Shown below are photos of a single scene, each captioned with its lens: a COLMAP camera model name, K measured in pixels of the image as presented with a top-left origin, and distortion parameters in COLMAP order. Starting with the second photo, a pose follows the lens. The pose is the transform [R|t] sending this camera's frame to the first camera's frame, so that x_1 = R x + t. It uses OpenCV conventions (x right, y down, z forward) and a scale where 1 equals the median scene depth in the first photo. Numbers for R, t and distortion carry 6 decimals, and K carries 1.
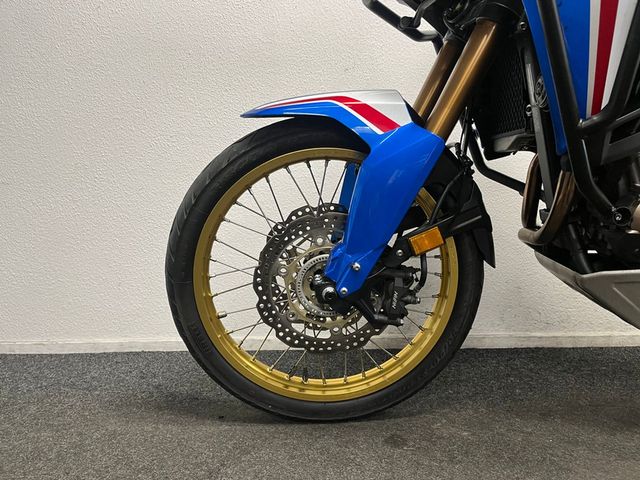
lens RADIAL K [[488.0, 0, 320.0], [0, 488.0, 240.0], [0, 0, 1]] dist [0.072383, -0.097528]
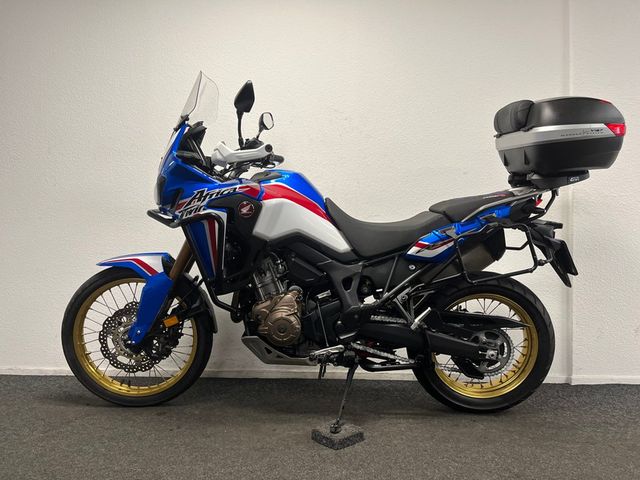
lens RADIAL K [[488.0, 0, 320.0], [0, 488.0, 240.0], [0, 0, 1]] dist [0.072383, -0.097528]
pose [[0.999444, 0.016704, -0.028847, 0.887521], [-0.019738, 0.993921, -0.108314, -0.126729], [0.026863, 0.108824, 0.993698, -1.195214]]
